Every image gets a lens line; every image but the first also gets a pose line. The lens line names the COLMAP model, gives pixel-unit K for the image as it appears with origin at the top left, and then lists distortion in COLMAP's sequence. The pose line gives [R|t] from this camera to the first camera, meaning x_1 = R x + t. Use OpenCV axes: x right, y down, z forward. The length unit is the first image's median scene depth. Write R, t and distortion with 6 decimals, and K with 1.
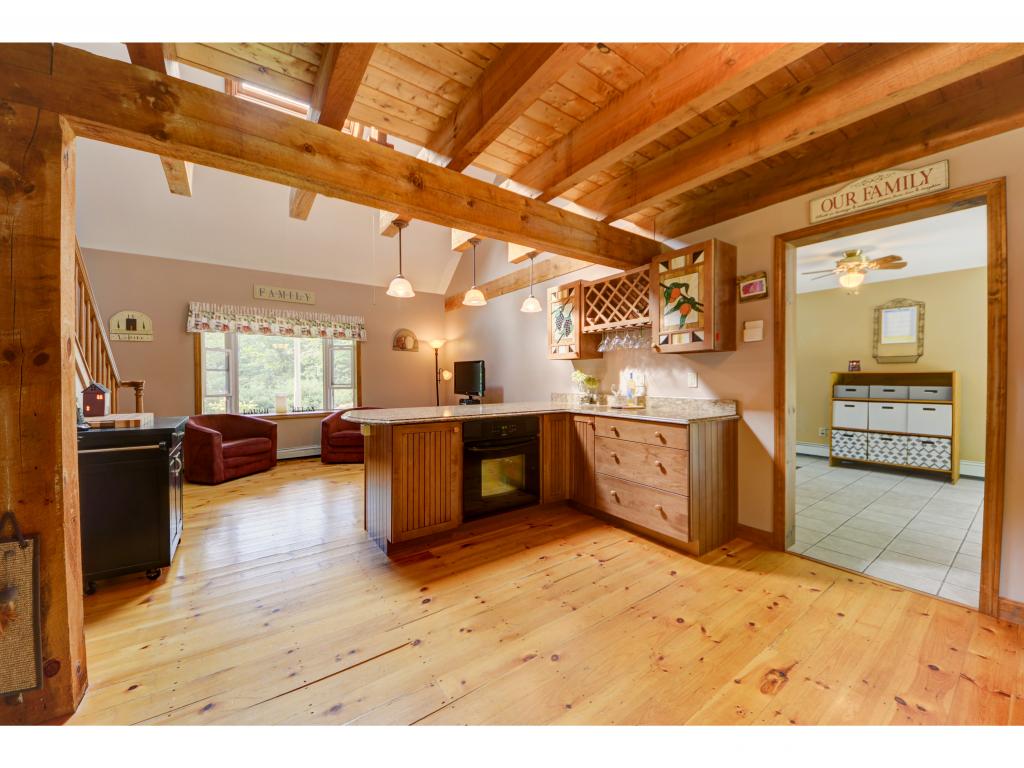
lens RADIAL K [[363.3, 0, 512.0], [0, 363.3, 384.0], [0, 0, 1]] dist [-0.001926, -0.000241]
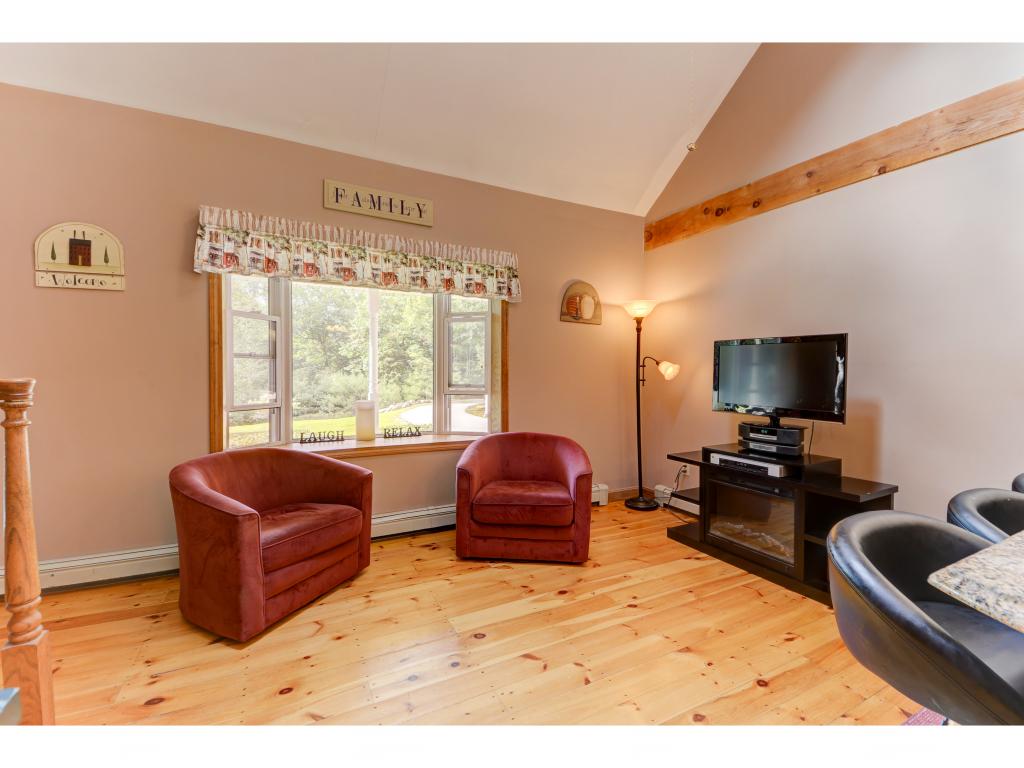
lens RADIAL K [[426.3, 0, 513.2], [0, 426.3, 382.8], [0, 0, 1]] dist [0.002373, 0.000065]
pose [[0.989561, 0.010761, -0.143713, -0.575434], [-0.010247, 0.999938, 0.004312, -0.013190], [0.143750, -0.002795, 0.989610, 0.721134]]
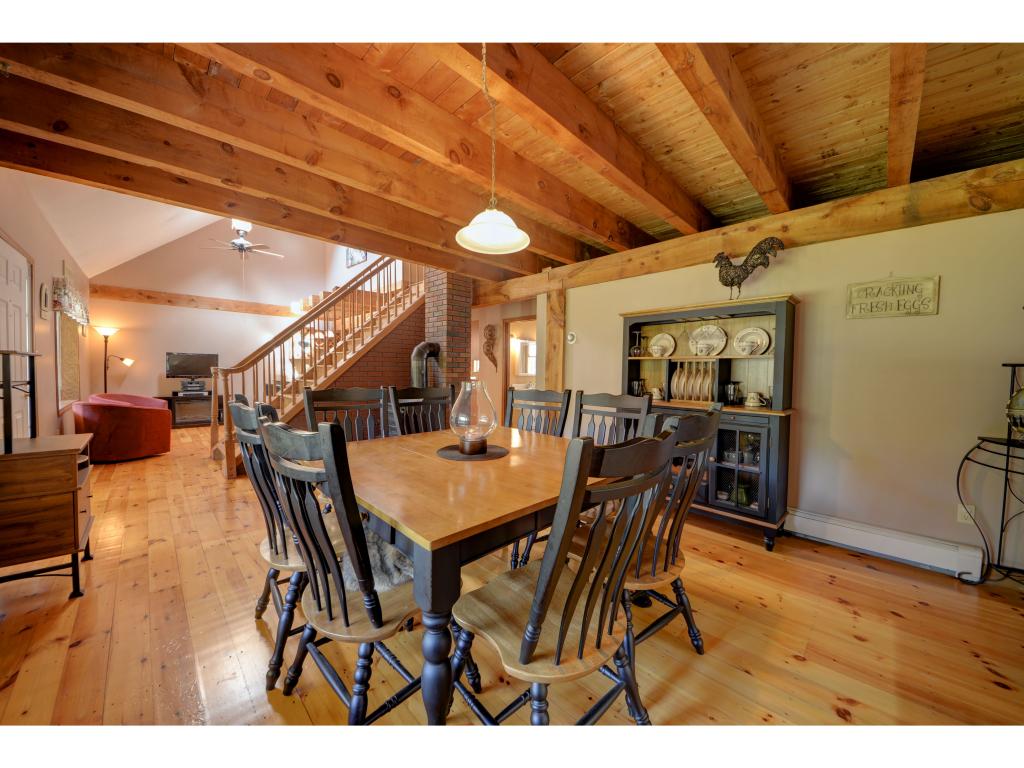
lens RADIAL K [[355.9, 0, 512.0], [0, 355.9, 384.0], [0, 0, 1]] dist [-0.029489, -0.000231]
pose [[-0.198095, -0.036514, 0.979502, -2.495288], [-0.001149, 0.999314, 0.037020, 0.001316], [-0.980182, 0.006208, -0.198001, 0.177673]]
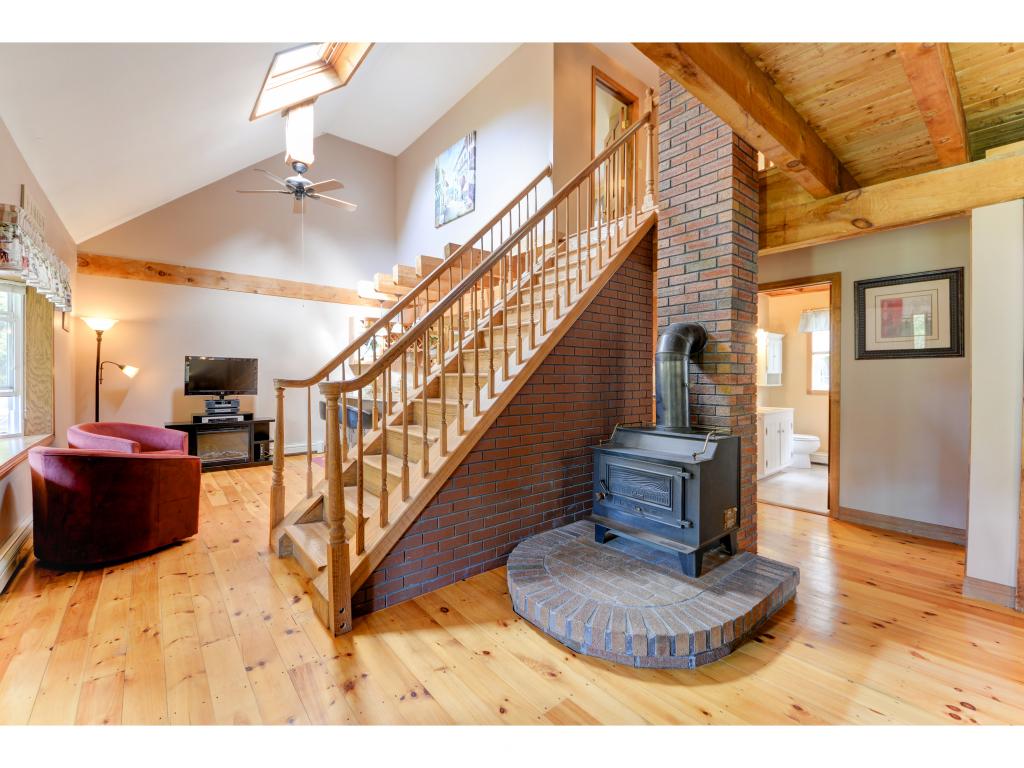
lens RADIAL K [[432.9, 0, 512.7], [0, 432.9, 378.1], [0, 0, 1]] dist [0.001506, -0.013099]
pose [[-0.080664, 0.001050, 0.996741, -1.907553], [0.012165, 0.999926, -0.000069, -0.005937], [-0.996667, 0.012120, -0.080671, 0.607519]]
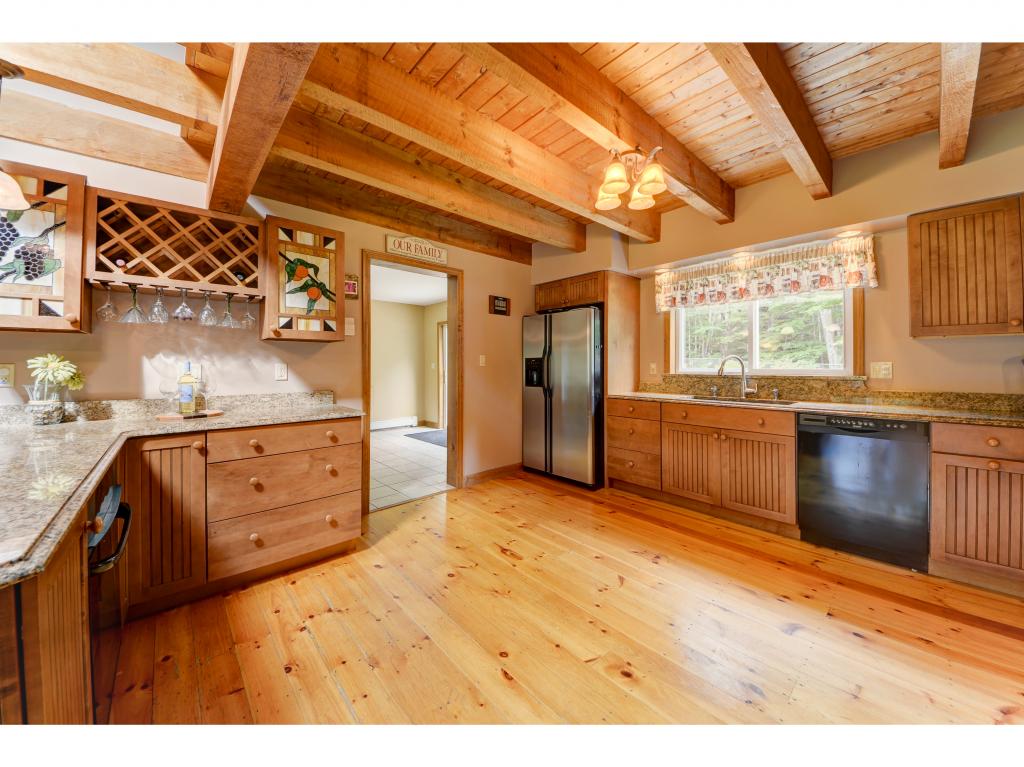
lens RADIAL K [[375.7, 0, 509.7], [0, 375.7, 367.9], [0, 0, 1]] dist [0.009526, -0.012416]
pose [[-0.108211, -0.000249, 0.994128, -0.405458], [0.019005, 0.999817, 0.002319, -0.010455], [-0.993946, 0.019145, -0.108187, 0.493013]]
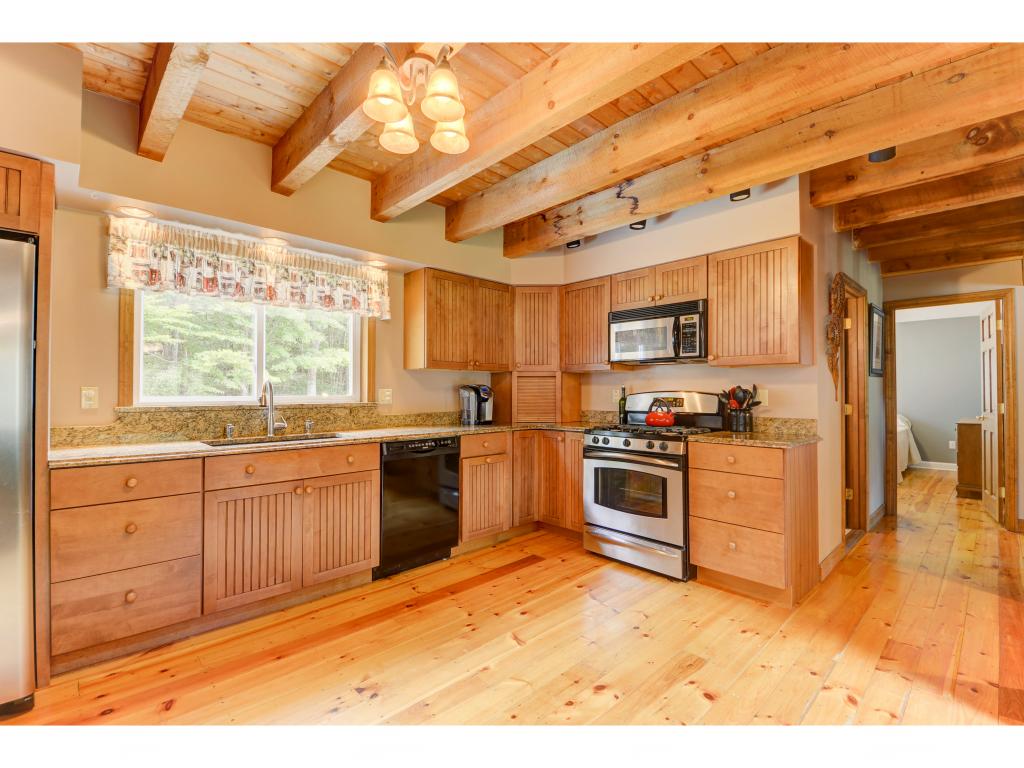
lens RADIAL K [[463.1, 0, 514.2], [0, 463.1, 386.2], [0, 0, 1]] dist [0.000739, -0.000201]
pose [[-0.988272, 0.001938, -0.152695, 0.173566], [0.001067, 0.999983, 0.005786, -0.018081], [0.152703, 0.005556, -0.988256, 0.730533]]
